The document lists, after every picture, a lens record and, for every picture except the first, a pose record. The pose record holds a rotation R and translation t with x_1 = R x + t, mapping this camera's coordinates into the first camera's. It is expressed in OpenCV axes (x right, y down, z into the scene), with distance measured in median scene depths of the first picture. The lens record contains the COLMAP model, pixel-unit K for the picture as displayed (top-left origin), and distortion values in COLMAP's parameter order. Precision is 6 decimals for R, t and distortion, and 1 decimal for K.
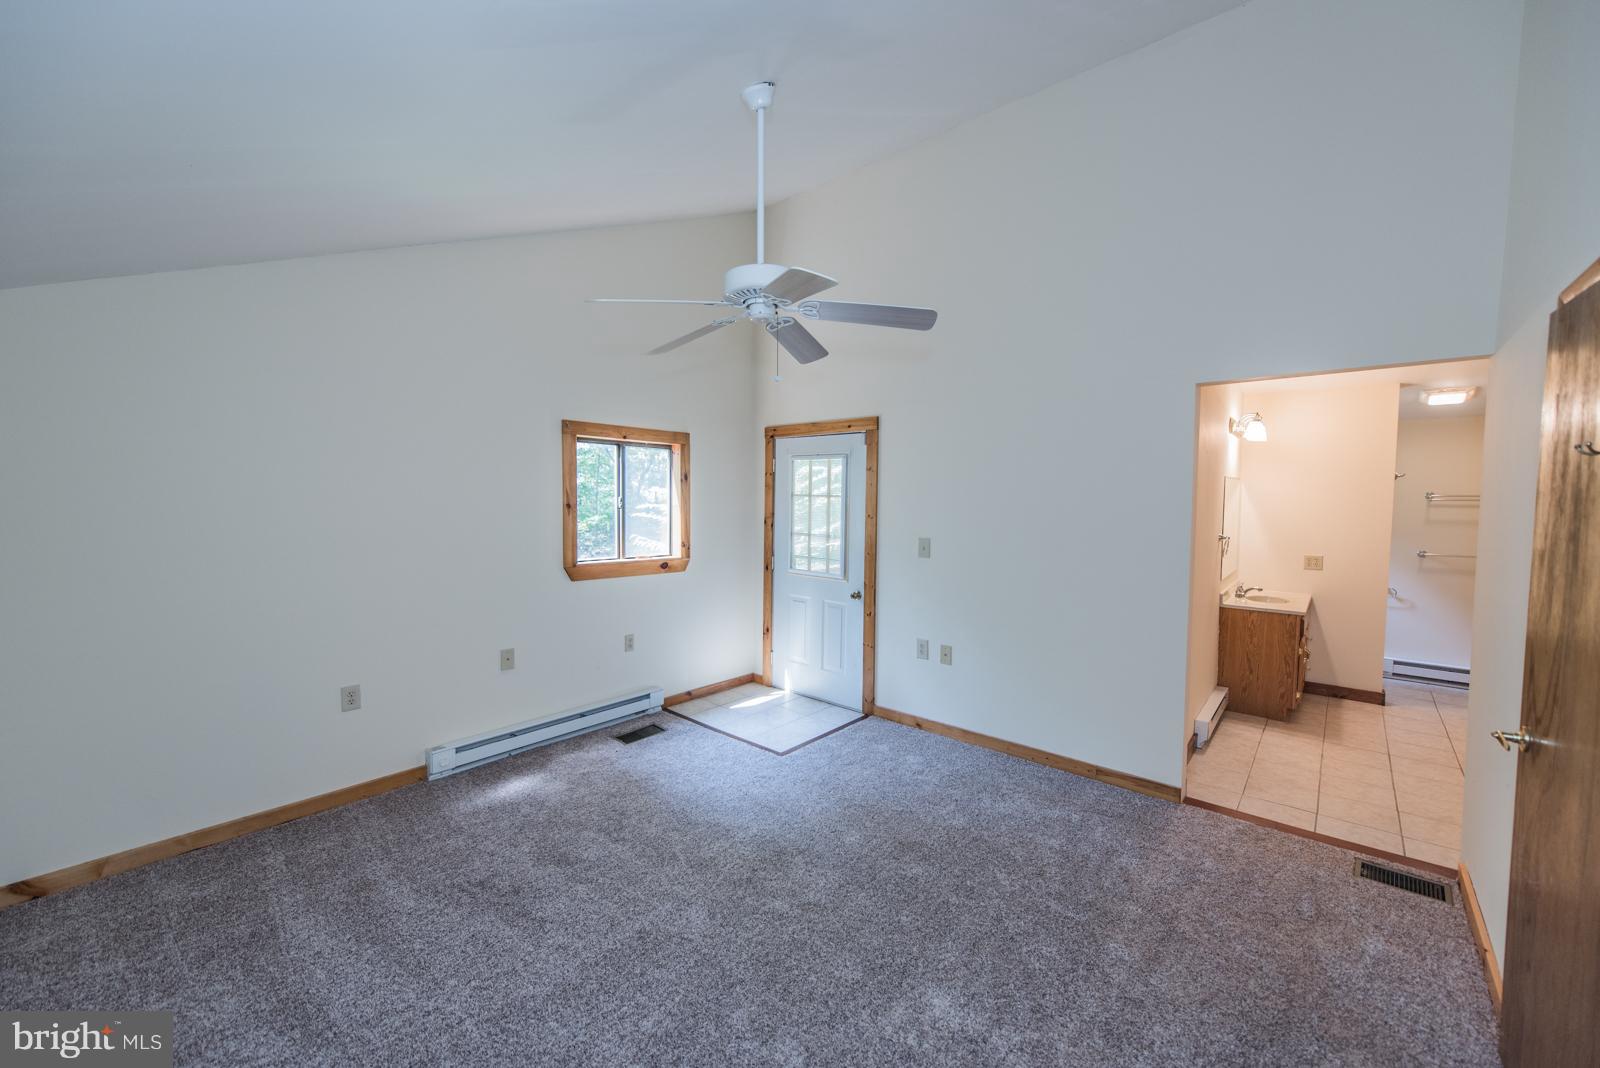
lens RADIAL K [[593.6, 0, 832.4], [0, 593.6, 514.4], [0, 0, 1]] dist [0.000884, 0.000006]
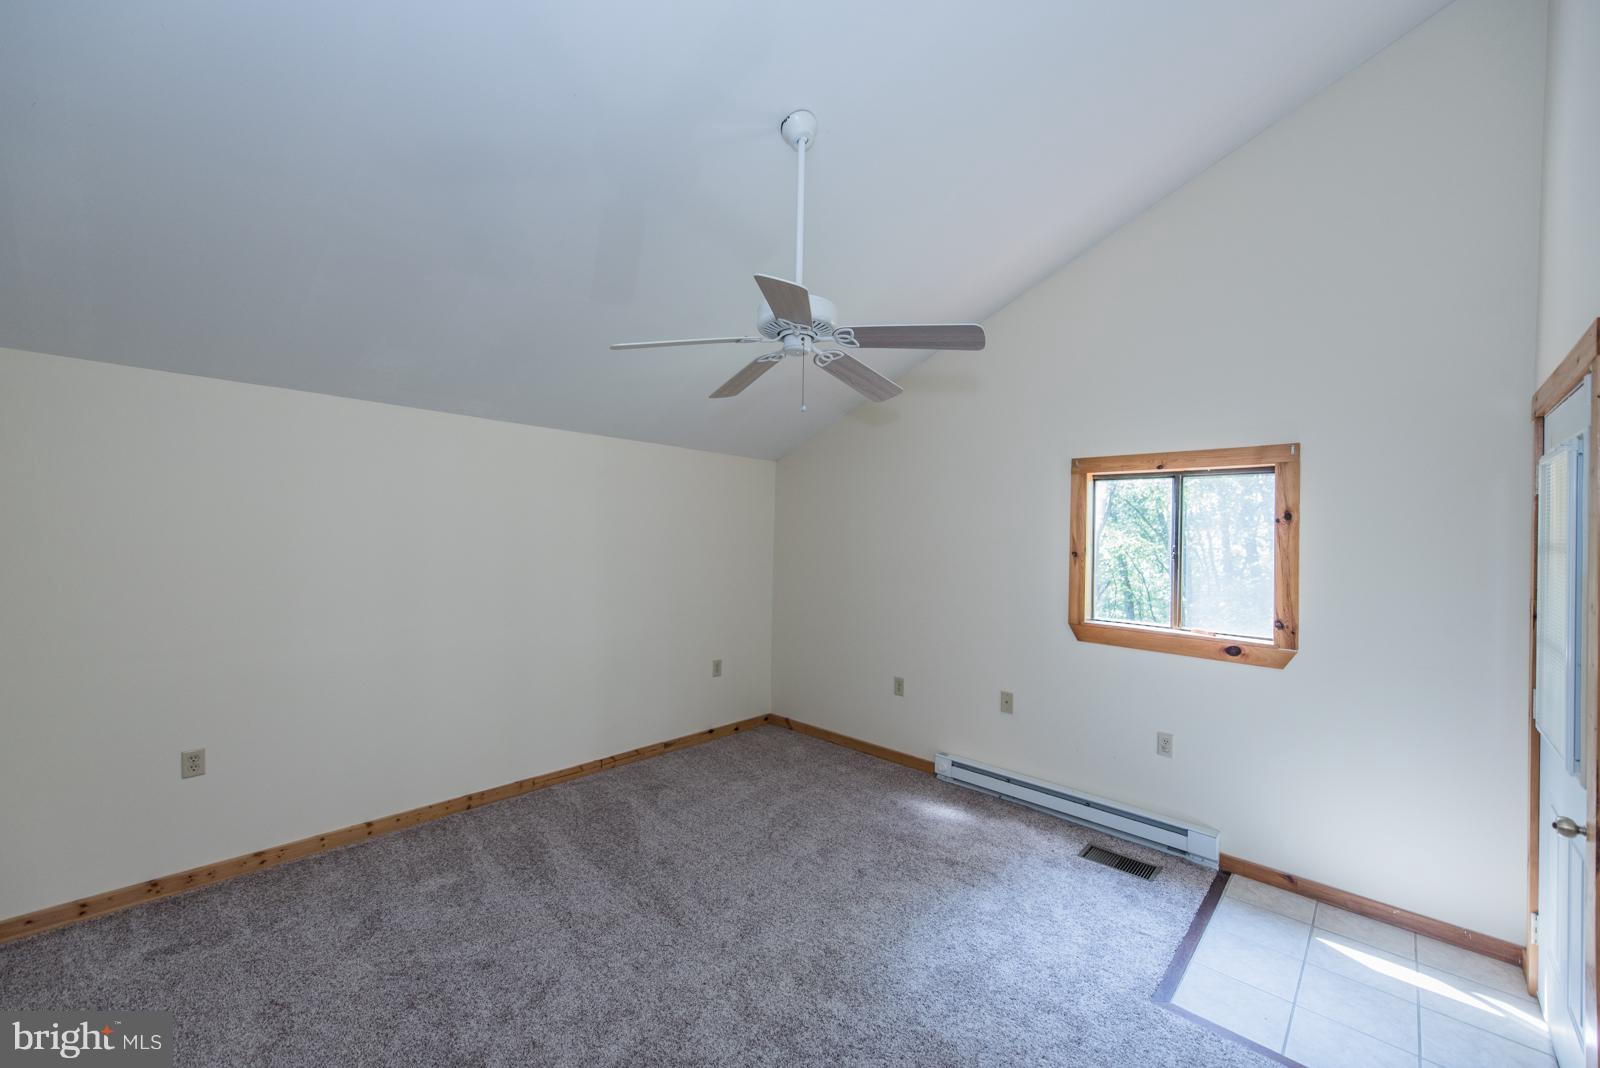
lens RADIAL K [[589.8, 0, 768.2], [0, 589.8, 526.8], [0, 0, 1]] dist [0.005441, -0.000114]
pose [[-0.047895, -0.030176, -0.998396, 0.455268], [-0.054316, 0.998143, -0.027563, -0.005831], [0.997374, 0.052909, -0.049446, 0.577919]]
